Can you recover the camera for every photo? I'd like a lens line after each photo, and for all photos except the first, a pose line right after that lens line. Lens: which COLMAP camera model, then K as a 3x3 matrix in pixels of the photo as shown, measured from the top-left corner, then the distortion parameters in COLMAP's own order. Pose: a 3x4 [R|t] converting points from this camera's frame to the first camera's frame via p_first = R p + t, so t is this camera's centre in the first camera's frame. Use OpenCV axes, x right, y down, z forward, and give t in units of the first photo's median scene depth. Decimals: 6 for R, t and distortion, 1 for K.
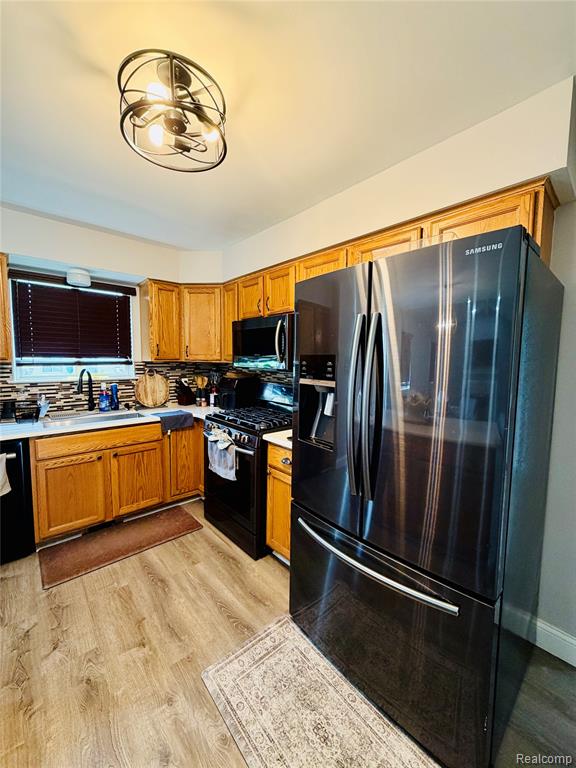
lens RADIAL K [[306.0, 0, 285.9], [0, 306.0, 383.4], [0, 0, 1]] dist [0.001937, 0.000066]
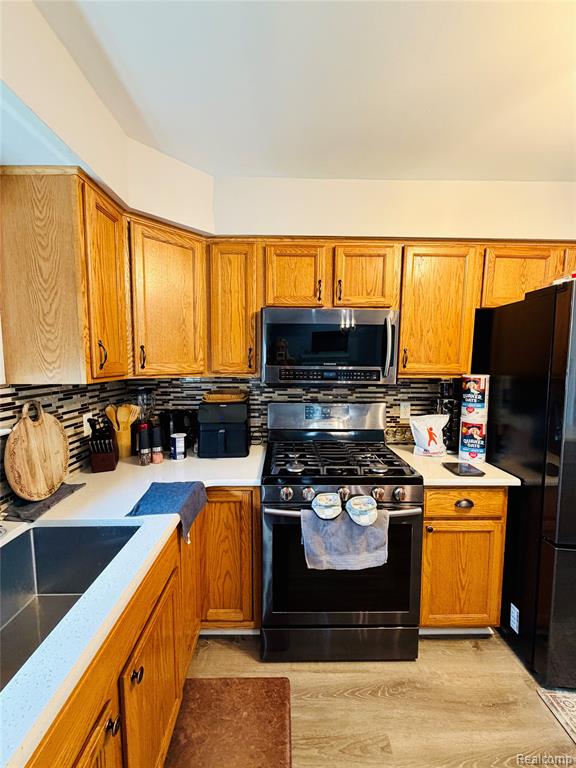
lens RADIAL K [[306.0, 0, 286.2], [0, 306.0, 382.8], [0, 0, 1]] dist [0.001937, 0.000066]
pose [[0.655230, -0.066768, 0.752473, -0.615135], [0.065362, 0.997362, 0.031581, -0.074382], [-0.752596, 0.028490, 0.657866, 0.589980]]
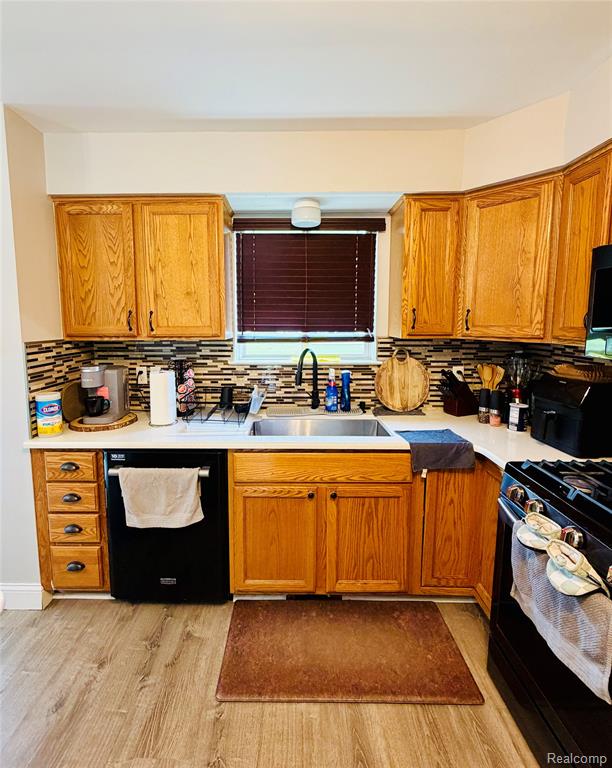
lens RADIAL K [[361.6, 0, 287.1], [0, 361.6, 357.2], [0, 0, 1]] dist [0.001569, -0.001431]
pose [[0.737312, 0.060551, -0.672834, -0.145548], [-0.047434, 0.998157, 0.037849, -0.056036], [0.673886, 0.004008, 0.738825, 0.370129]]
